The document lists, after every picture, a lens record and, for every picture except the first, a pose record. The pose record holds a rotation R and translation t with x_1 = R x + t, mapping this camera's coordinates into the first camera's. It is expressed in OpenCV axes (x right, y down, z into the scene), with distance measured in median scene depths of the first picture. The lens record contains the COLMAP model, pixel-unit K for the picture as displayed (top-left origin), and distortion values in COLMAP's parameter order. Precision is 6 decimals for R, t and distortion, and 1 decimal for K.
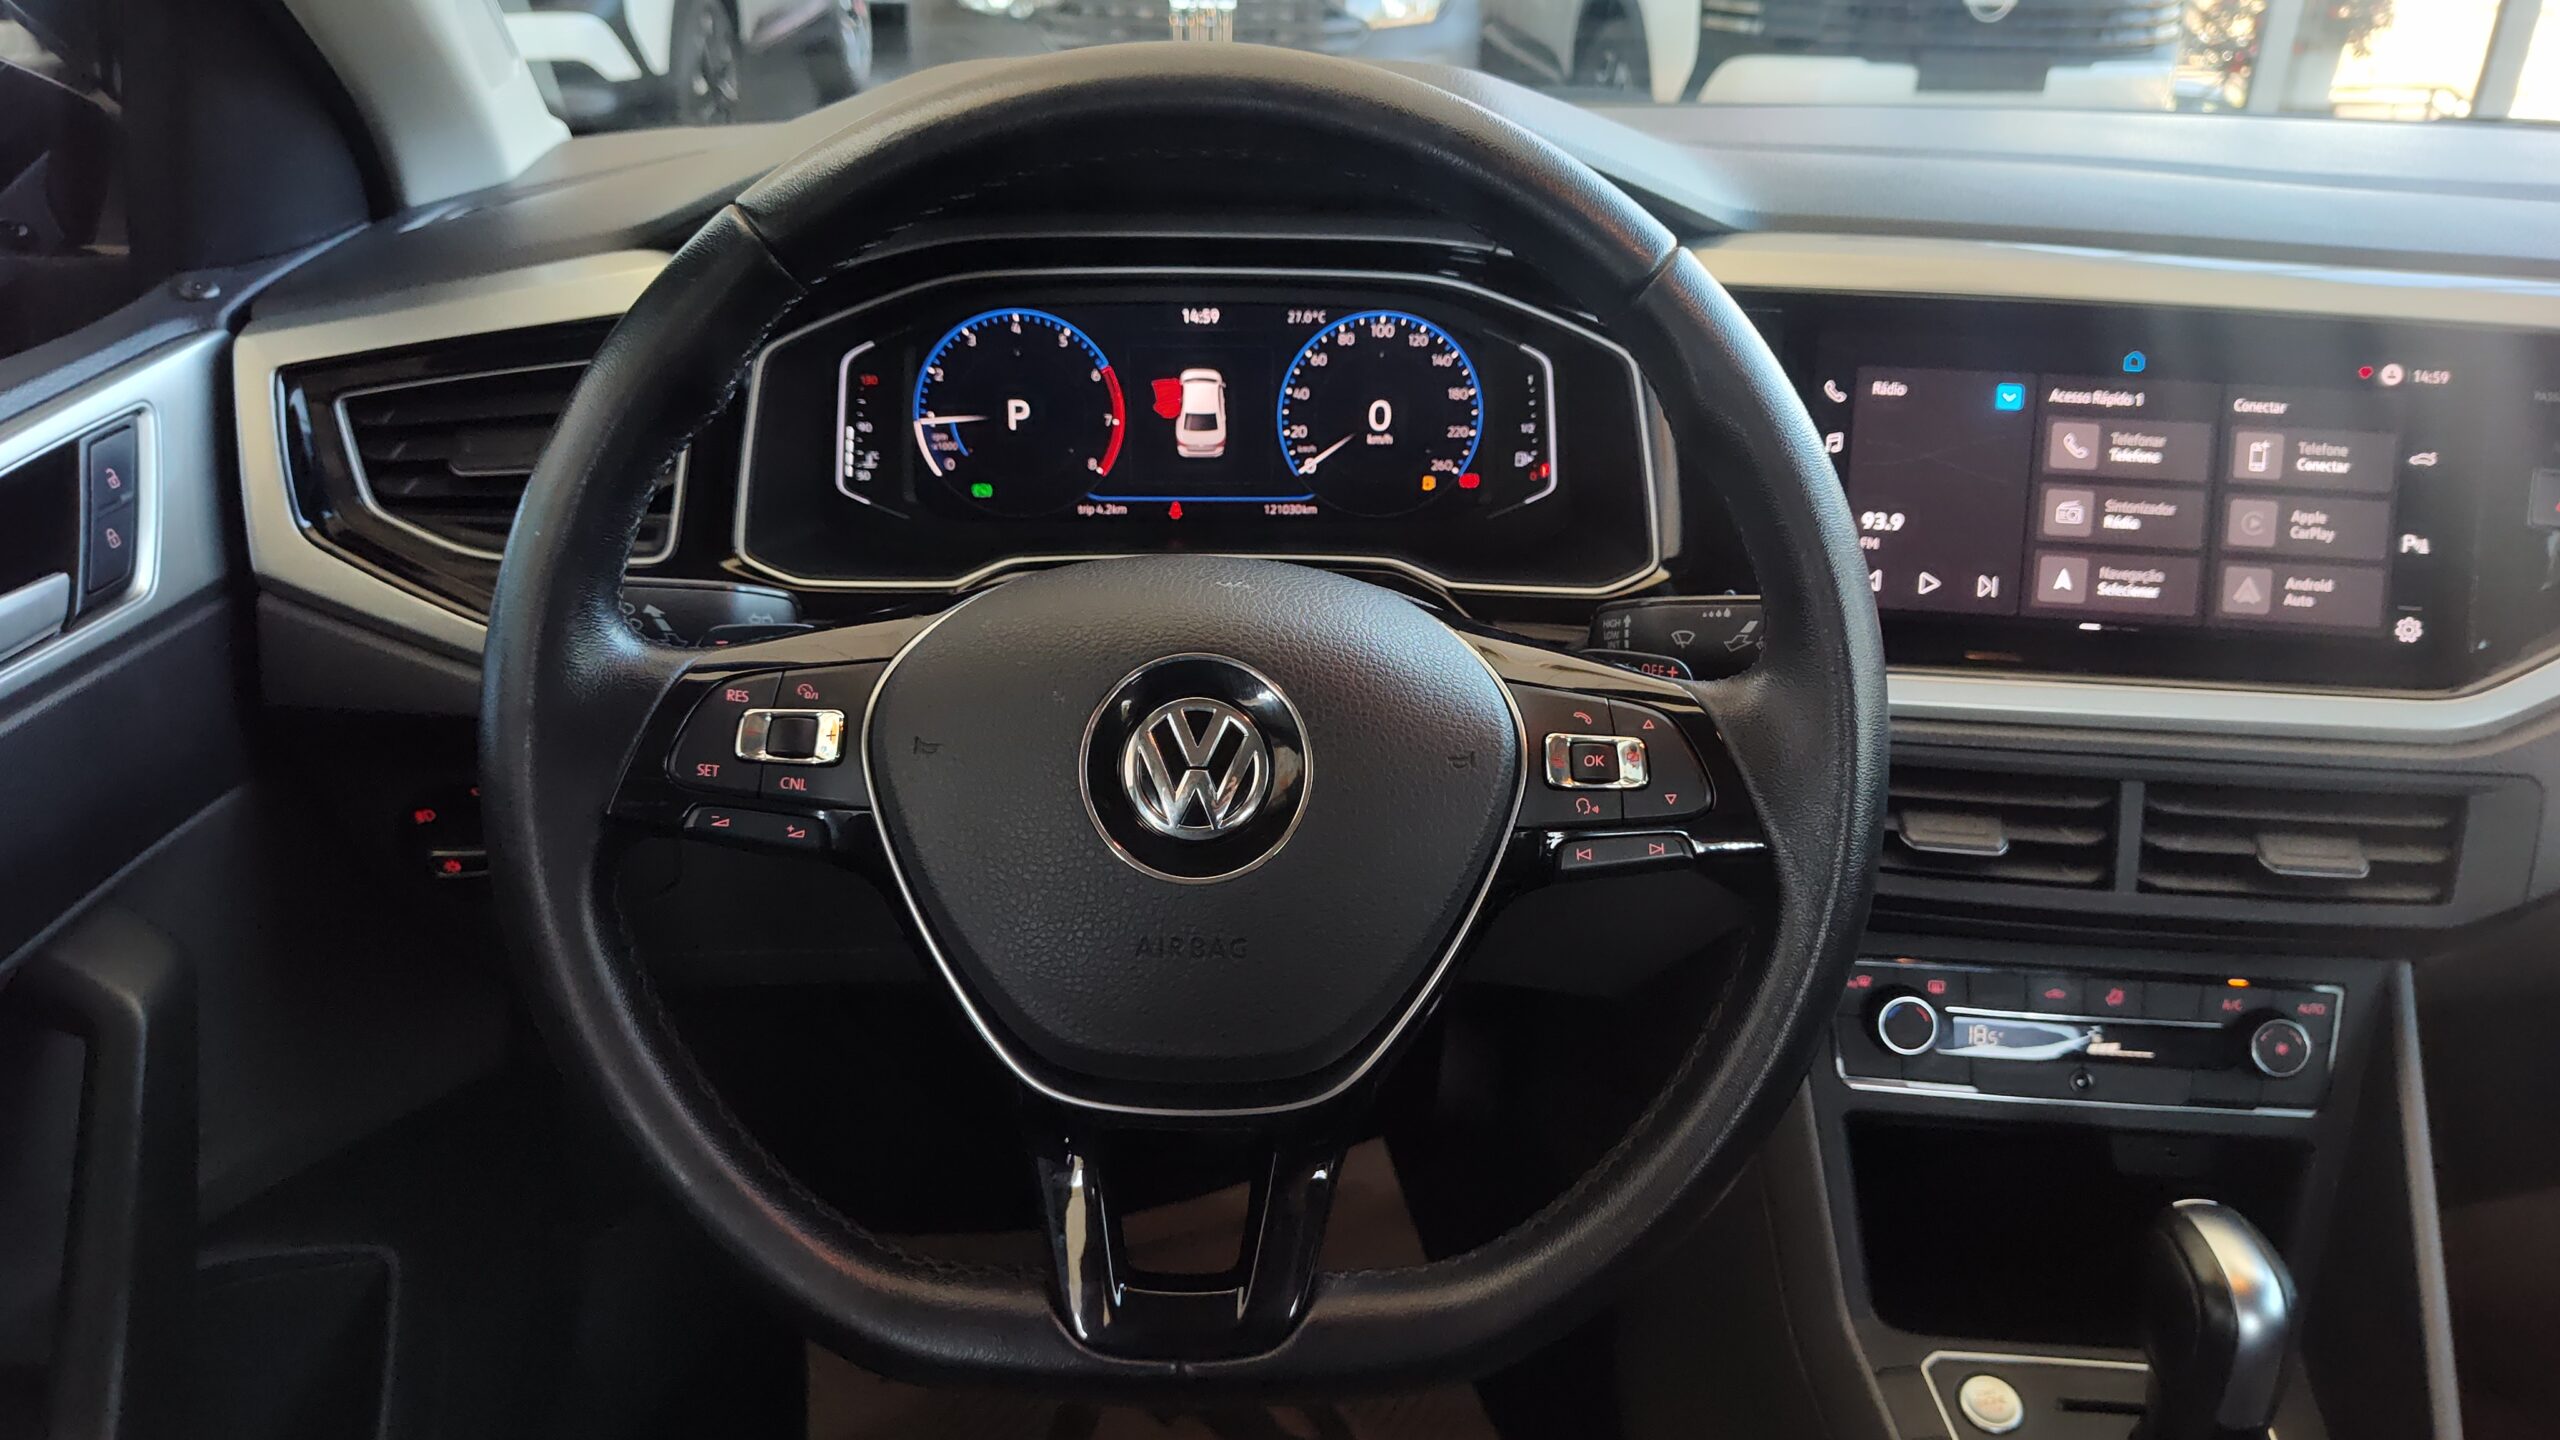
lens RADIAL K [[1803.3, 0, 1274.8], [0, 1803.3, 732.8], [0, 0, 1]] dist [0.021141, -0.058648]
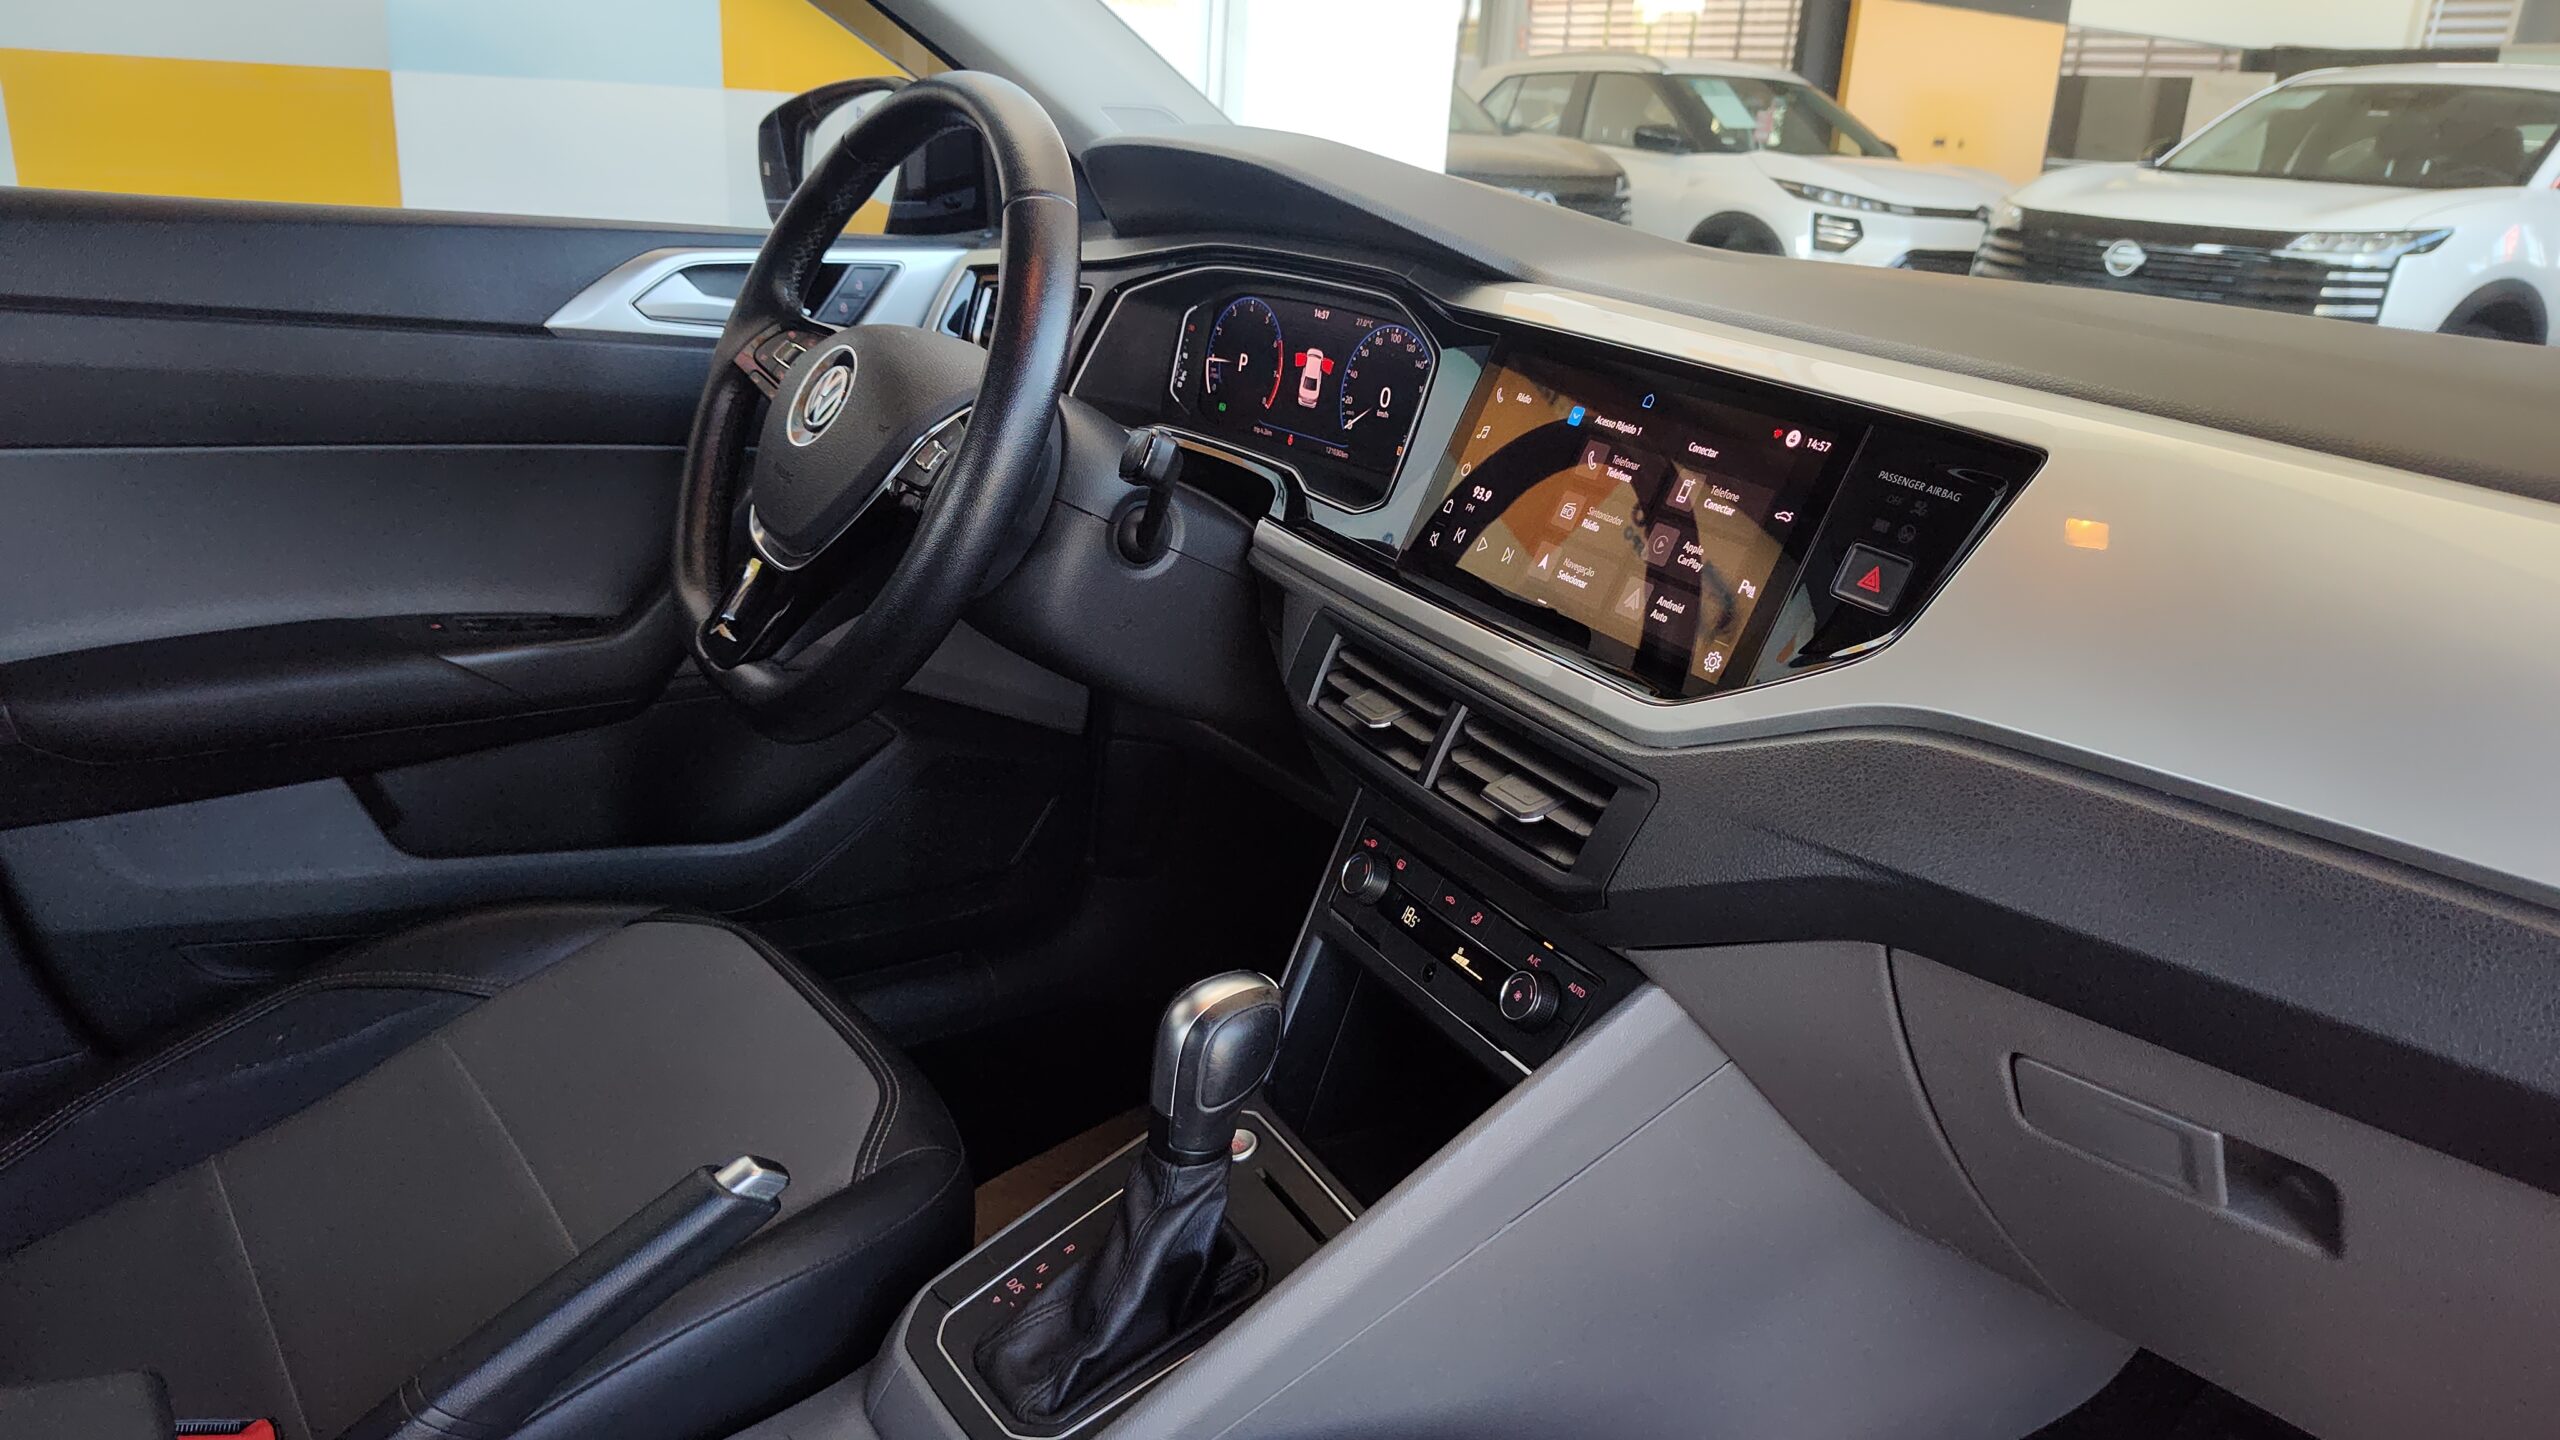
lens RADIAL K [[1753.8, 0, 1280.0], [0, 1753.8, 720.0], [0, 0, 1]] dist [0.035266, -0.051548]
pose [[0.541380, 0.283747, -0.791452, 1.218484], [-0.413996, 0.909272, 0.042800, 0.033144], [0.731789, 0.304487, 0.609731, 0.169651]]
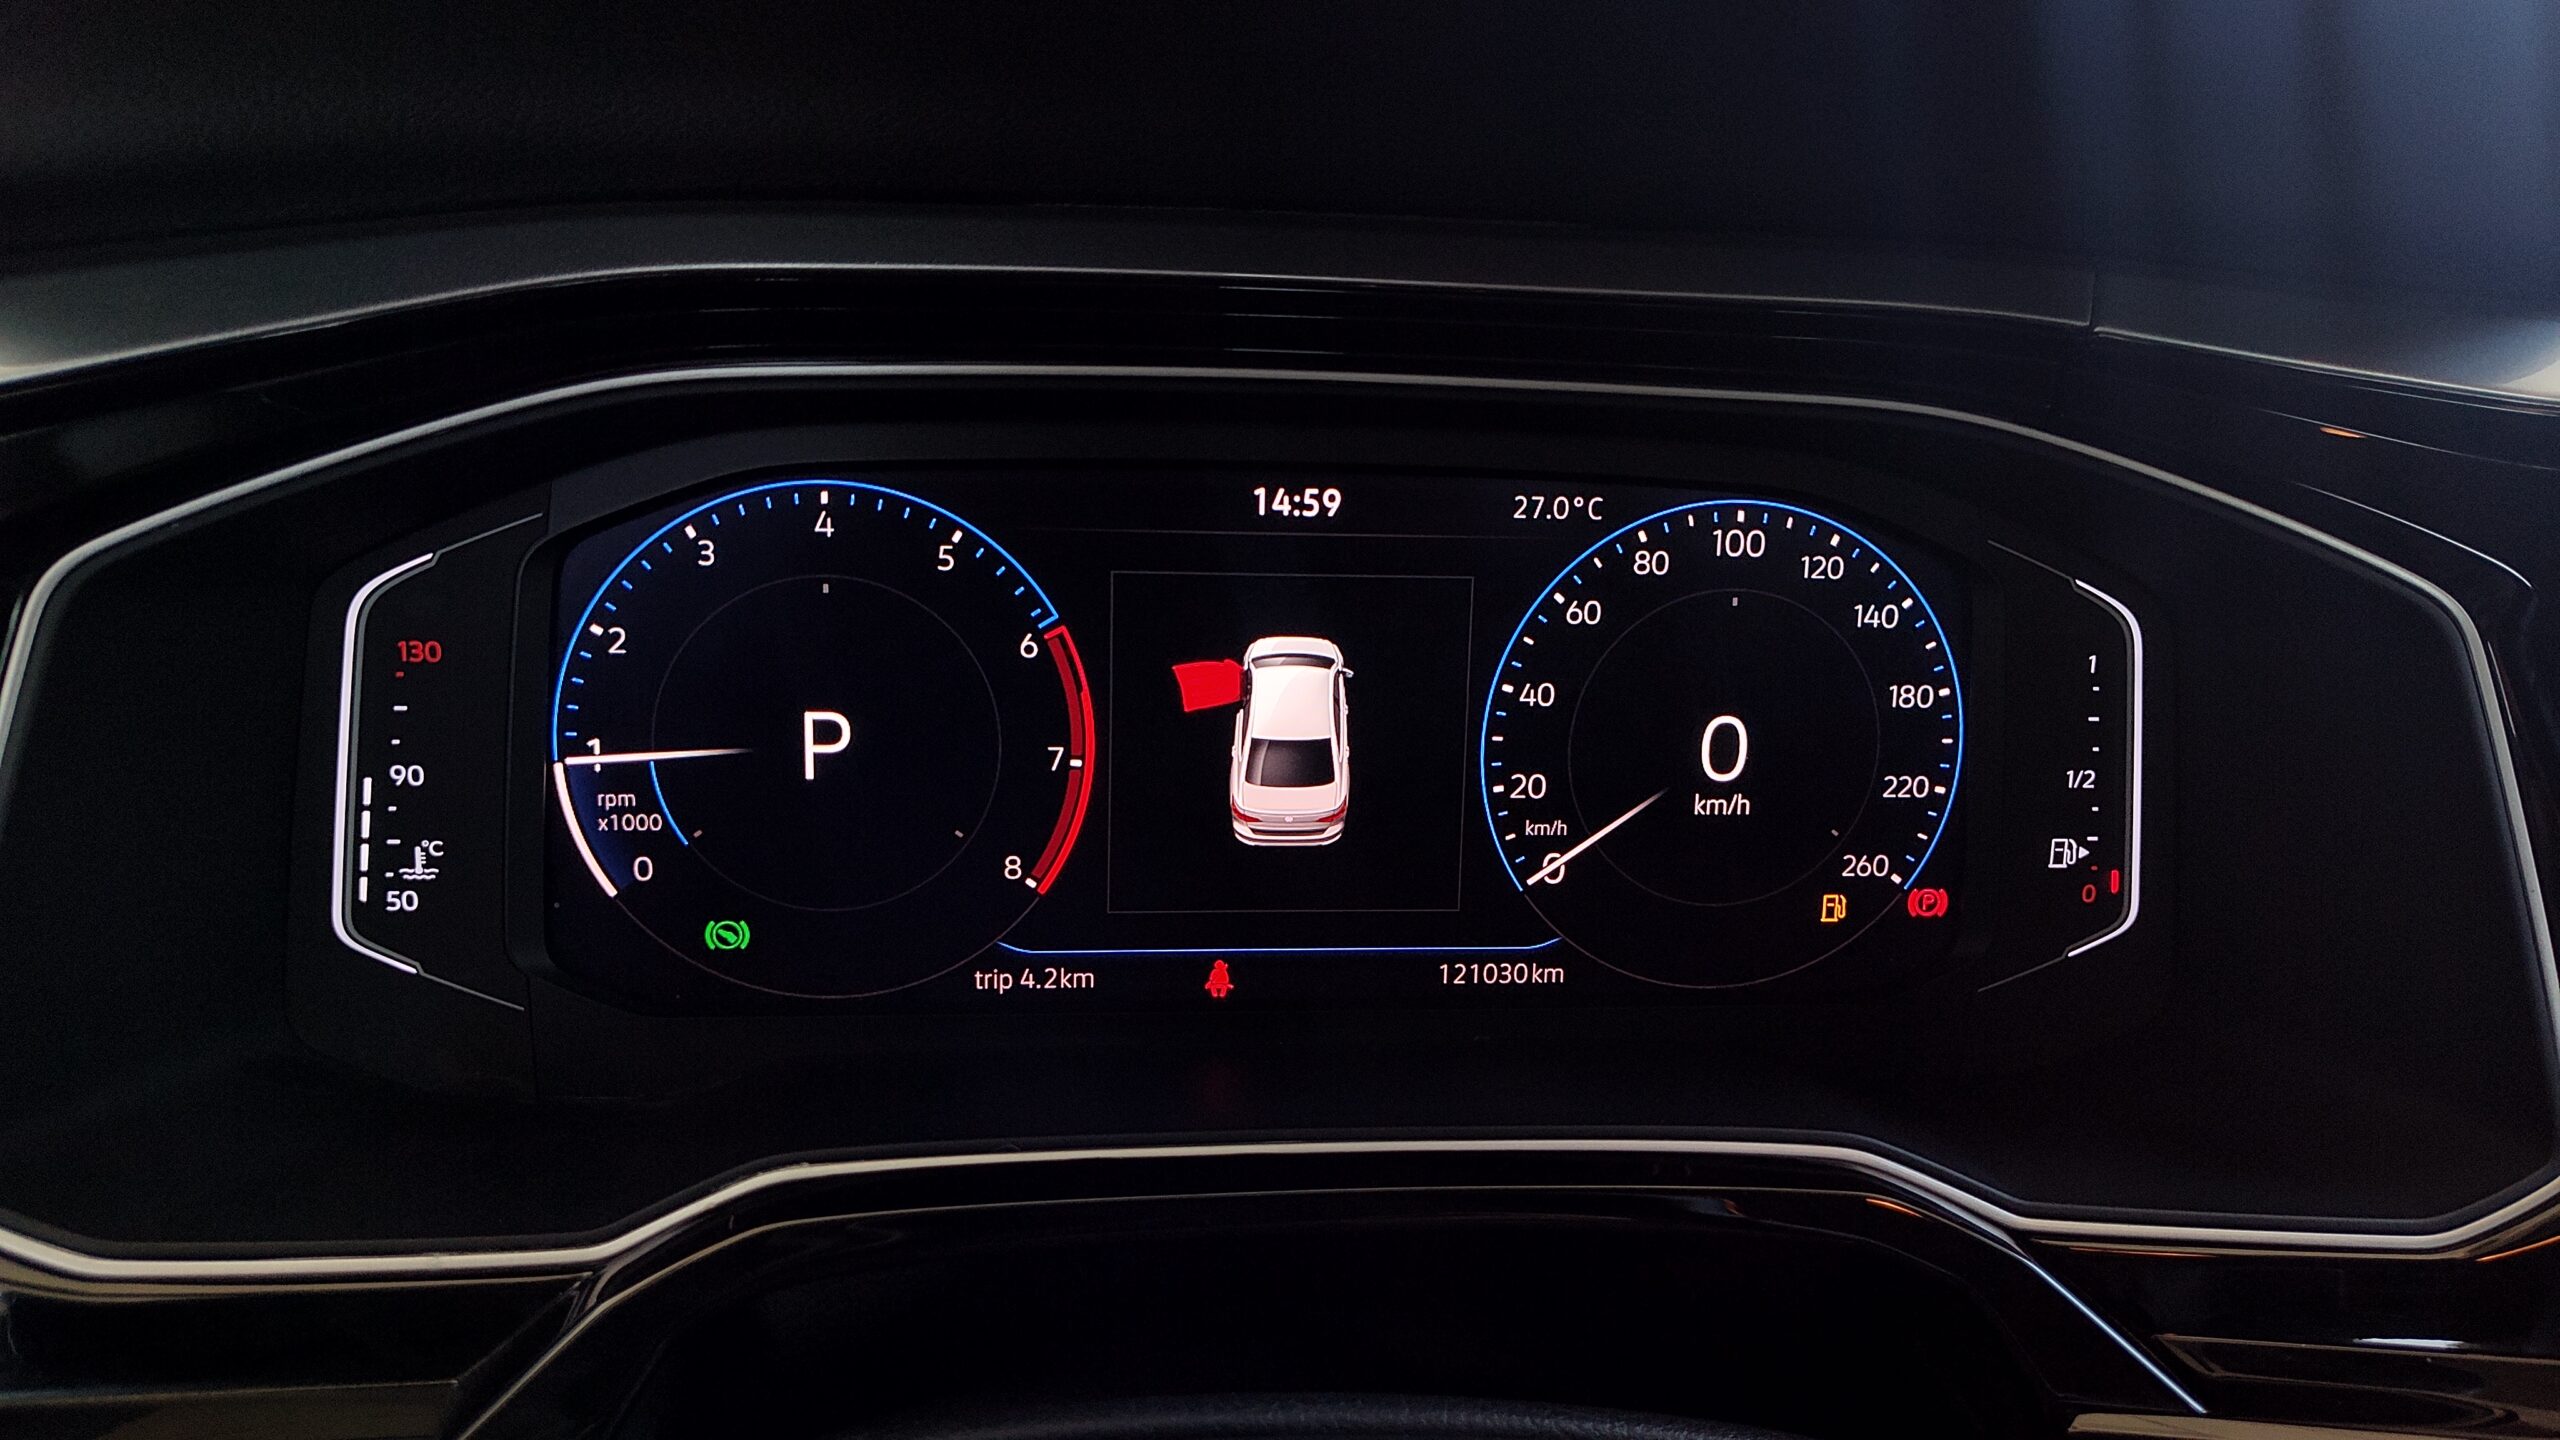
lens RADIAL K [[1753.8, 0, 1280.0], [0, 1753.8, 720.0], [0, 0, 1]] dist [0.035266, -0.051548]
pose [[0.997979, 0.005023, 0.063353, -0.069112], [0.005309, 0.986797, -0.161876, -0.120706], [-0.063330, 0.161885, 0.984775, 0.626964]]
